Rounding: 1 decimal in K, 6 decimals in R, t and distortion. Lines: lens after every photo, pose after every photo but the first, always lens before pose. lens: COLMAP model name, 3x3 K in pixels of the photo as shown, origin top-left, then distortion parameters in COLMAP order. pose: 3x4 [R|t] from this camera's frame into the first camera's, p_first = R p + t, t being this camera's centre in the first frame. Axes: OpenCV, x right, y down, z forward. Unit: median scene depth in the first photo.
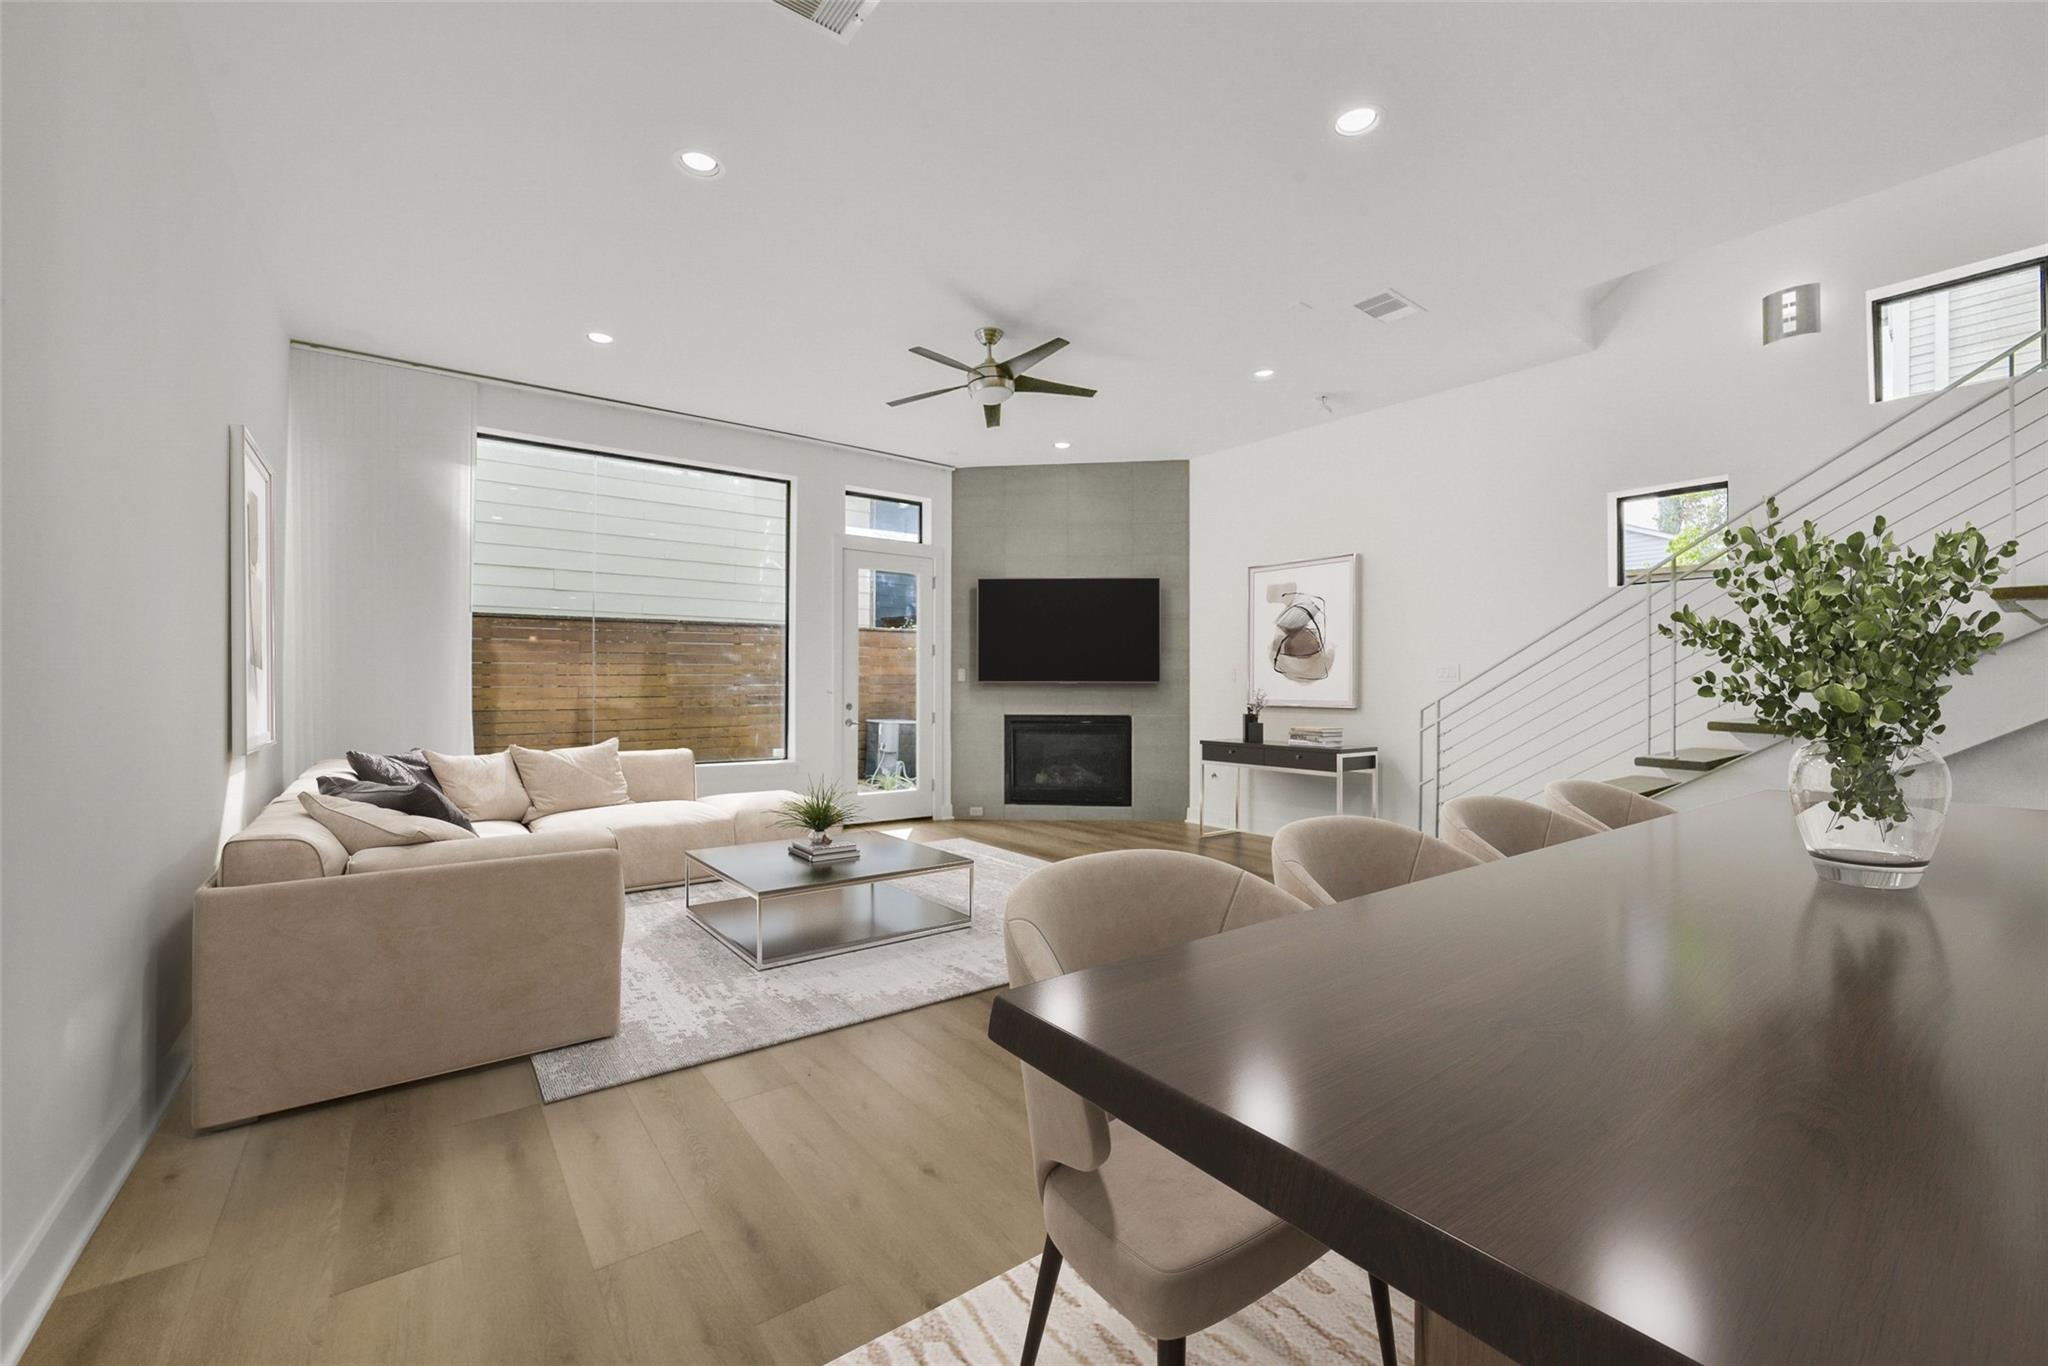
lens RADIAL K [[833.2, 0, 1024.0], [0, 833.2, 683.0], [0, 0, 1]] dist [-0.000738, -0.000078]
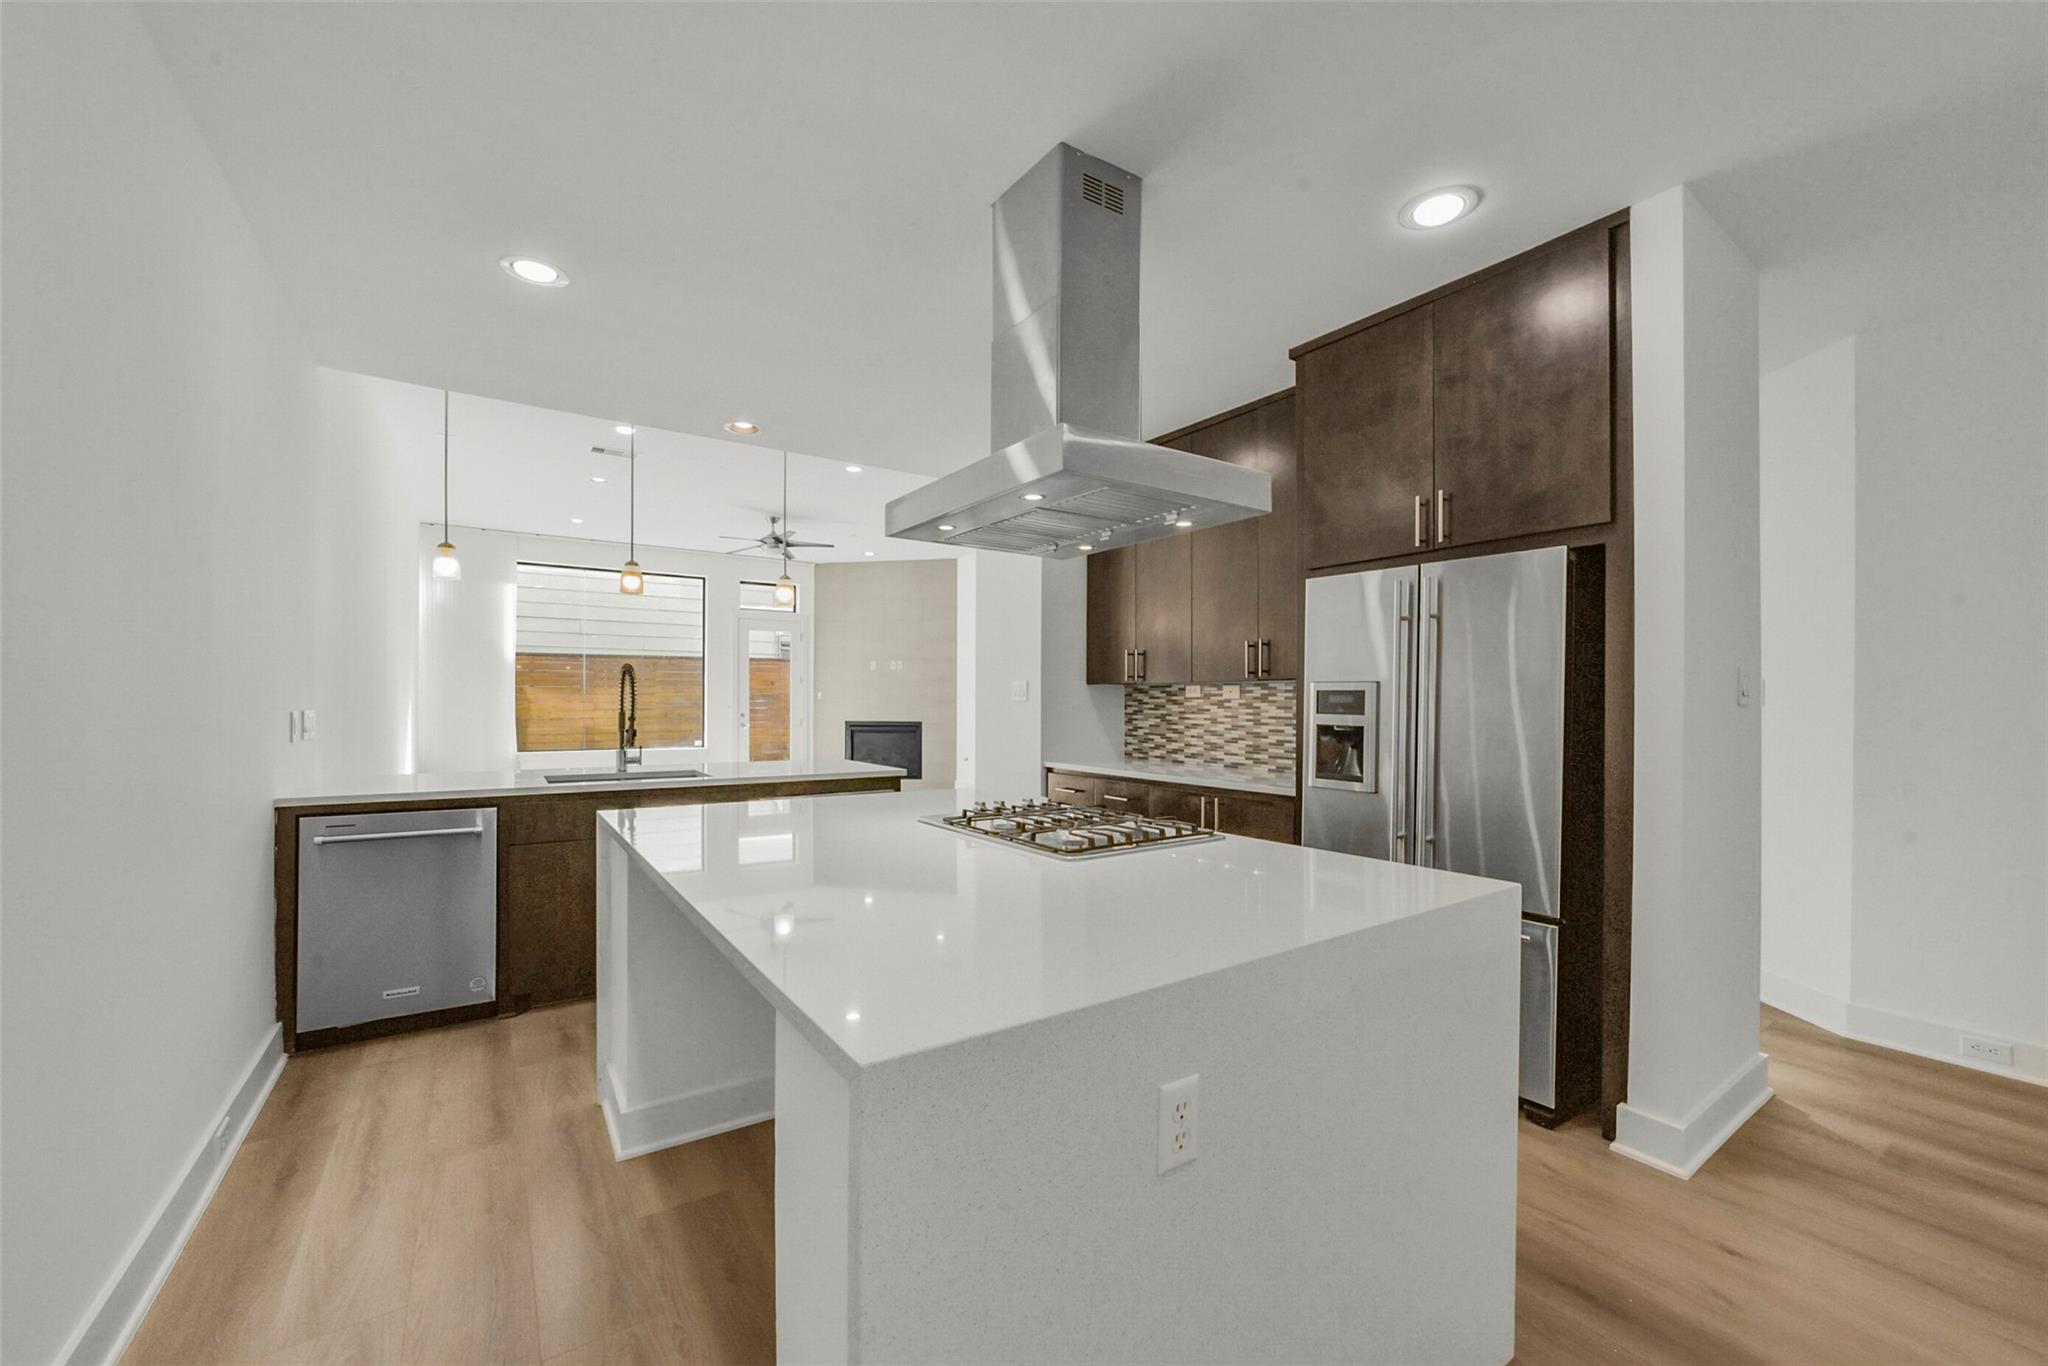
lens RADIAL K [[817.4, 0, 1032.6], [0, 817.4, 698.2], [0, 0, 1]] dist [-0.014745, 0.000023]
pose [[0.999219, 0.000431, -0.039509, 0.393435], [-0.000425, 1.000000, 0.000140, -0.004848], [0.039509, -0.000123, 0.999219, -0.532046]]
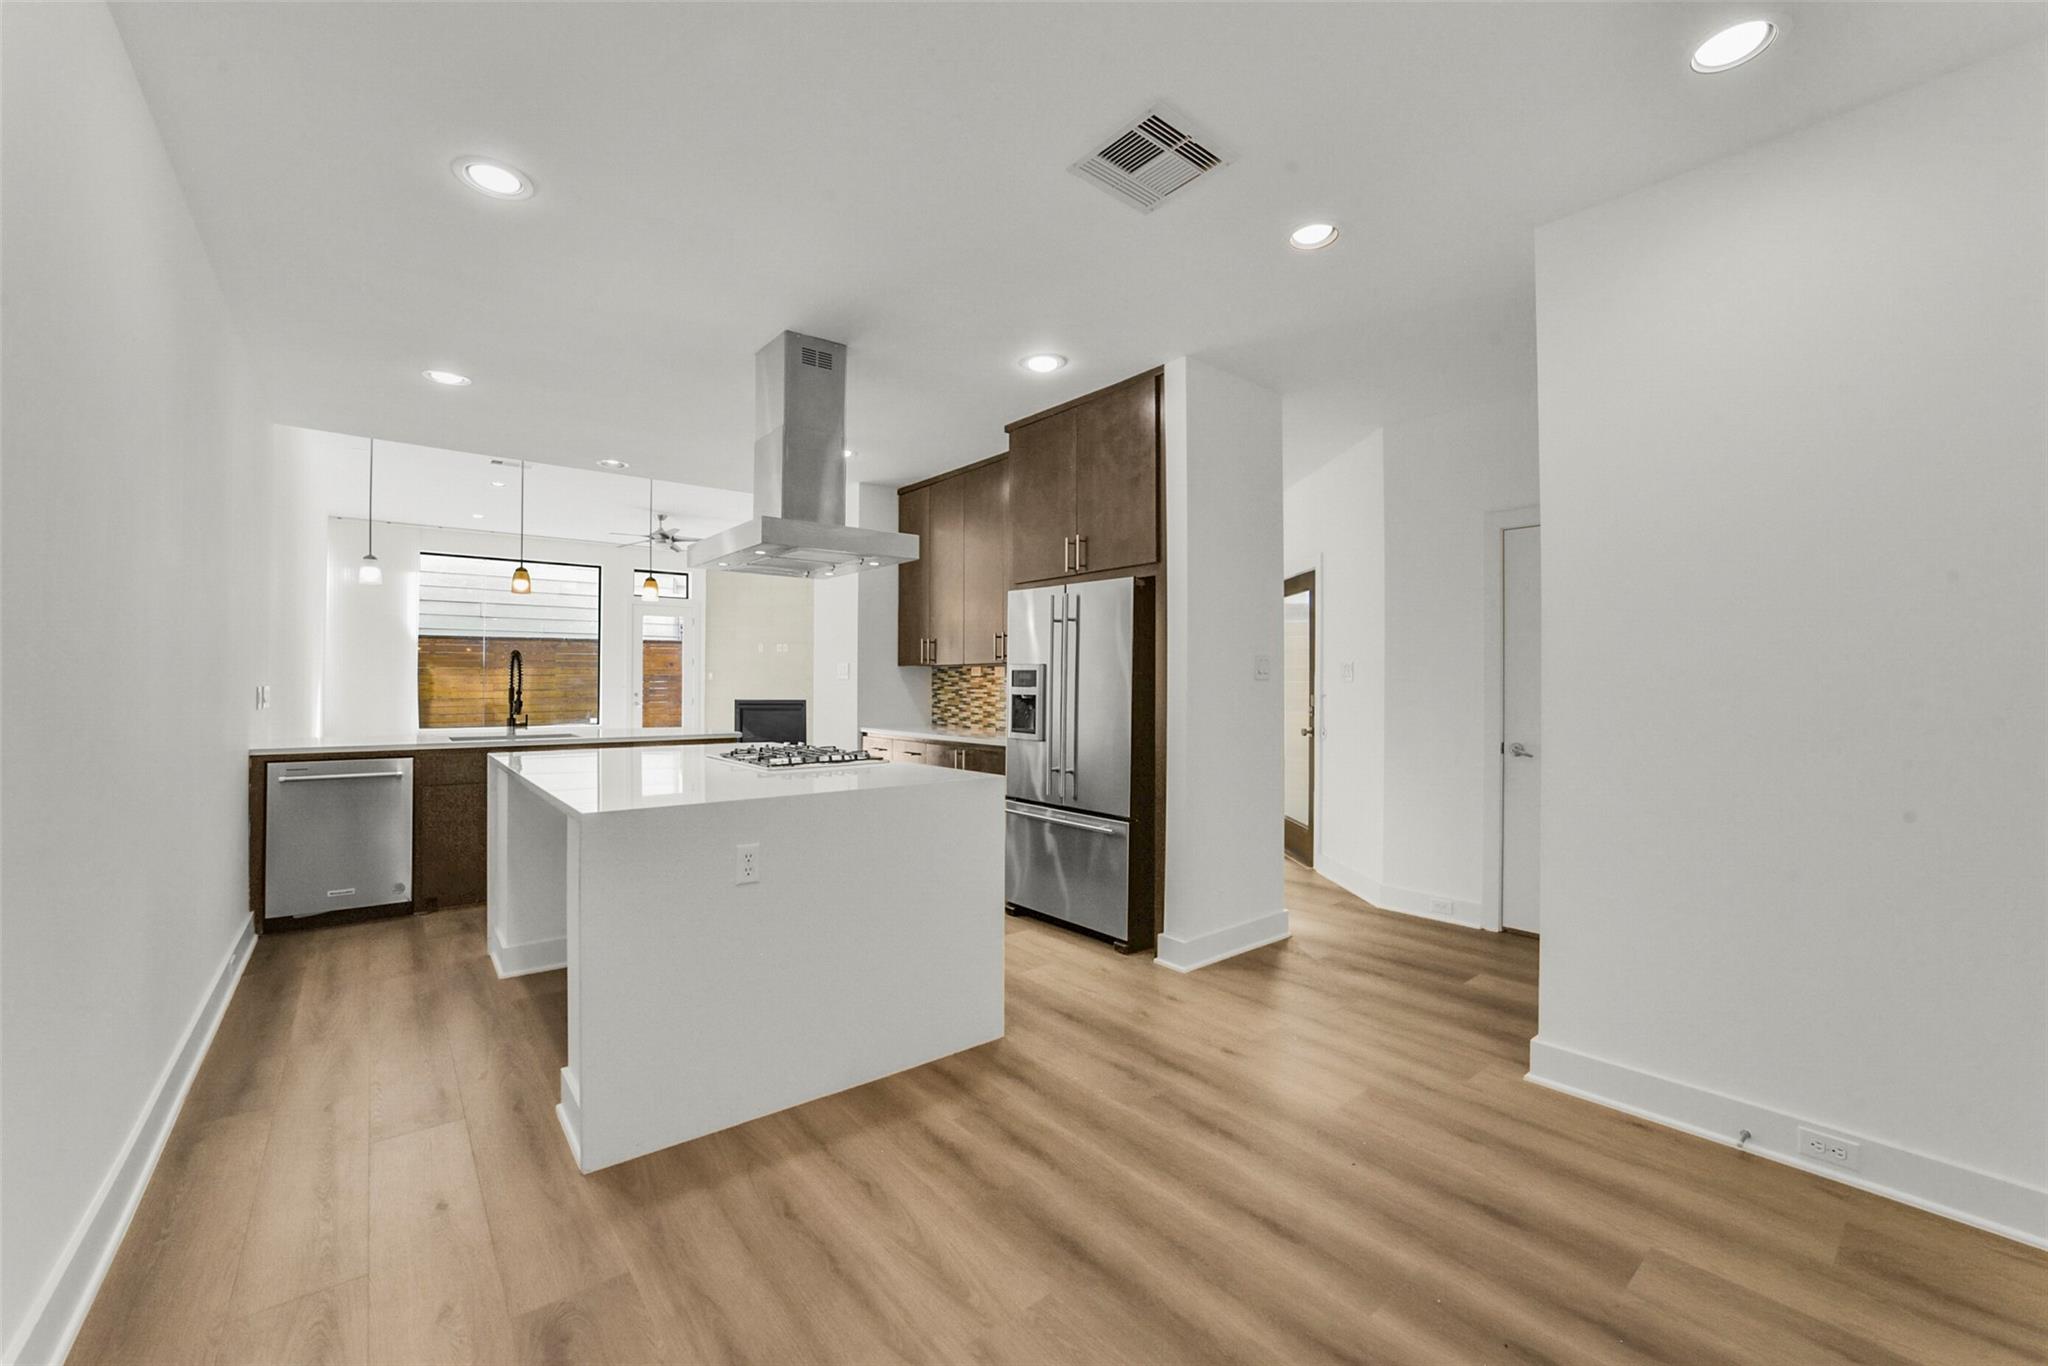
lens RADIAL K [[823.2, 0, 1021.1], [0, 823.2, 672.6], [0, 0, 1]] dist [-0.030736, 0.000270]
pose [[0.999245, -0.000674, 0.038837, 0.497644], [0.000989, 0.999967, -0.008090, -0.002449], [-0.038830, 0.008122, 0.999213, -0.697019]]
